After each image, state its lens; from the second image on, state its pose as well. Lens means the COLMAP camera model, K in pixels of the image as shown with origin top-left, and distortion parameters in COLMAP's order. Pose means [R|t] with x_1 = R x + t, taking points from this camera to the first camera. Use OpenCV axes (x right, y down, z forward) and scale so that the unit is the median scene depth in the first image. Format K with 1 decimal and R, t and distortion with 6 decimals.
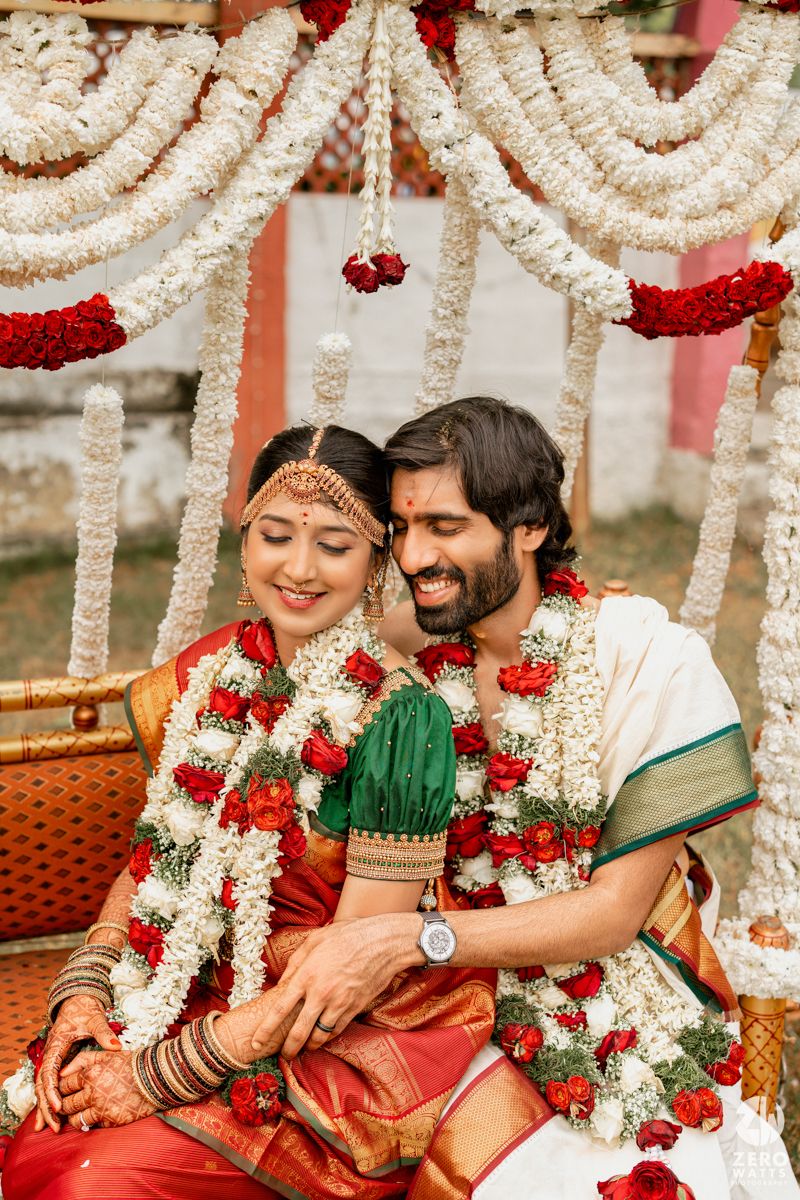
lens RADIAL K [[1627.1, 0, 399.5], [0, 1627.1, 571.2], [0, 0, 1]] dist [-0.112620, 0.597437]
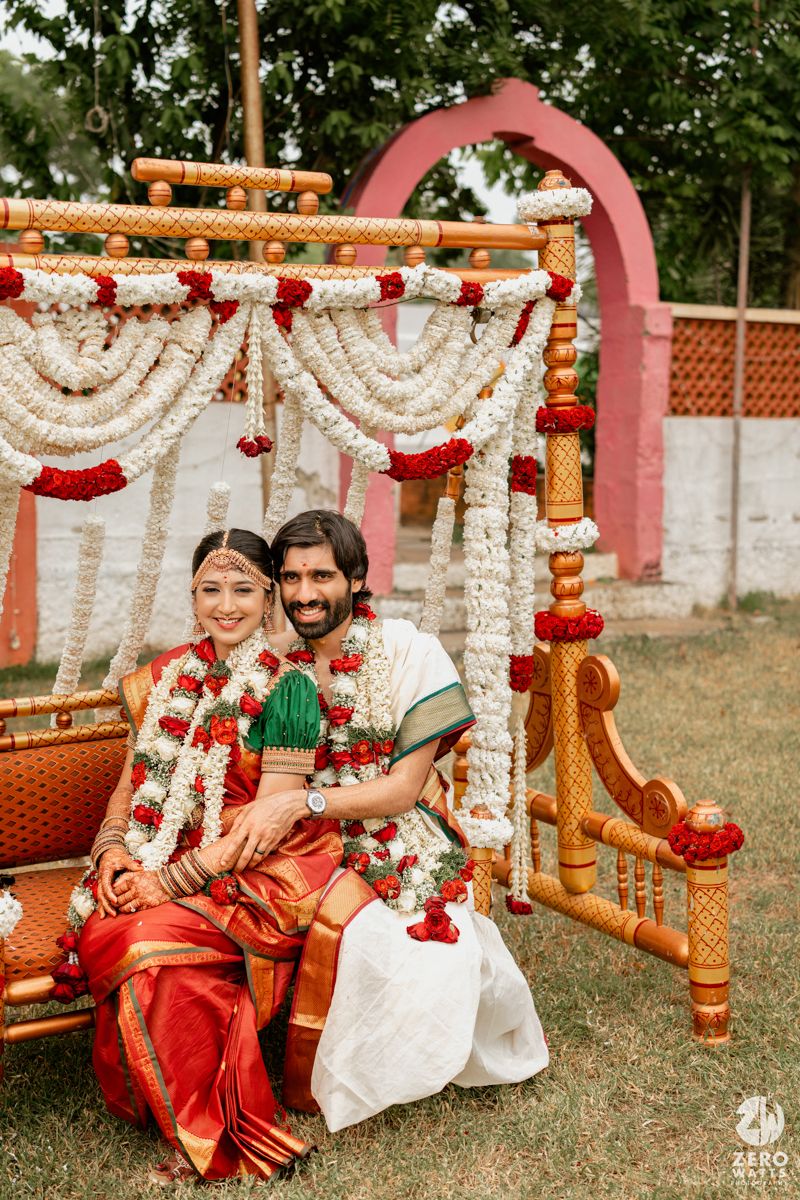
lens RADIAL K [[1627.1, 0, 399.5], [0, 1627.1, 571.2], [0, 0, 1]] dist [-0.112620, 0.597437]
pose [[0.972719, -0.028558, 0.230224, -0.285989], [0.054402, 0.992802, -0.106700, 0.161559], [-0.225519, 0.116314, 0.967270, -0.800519]]
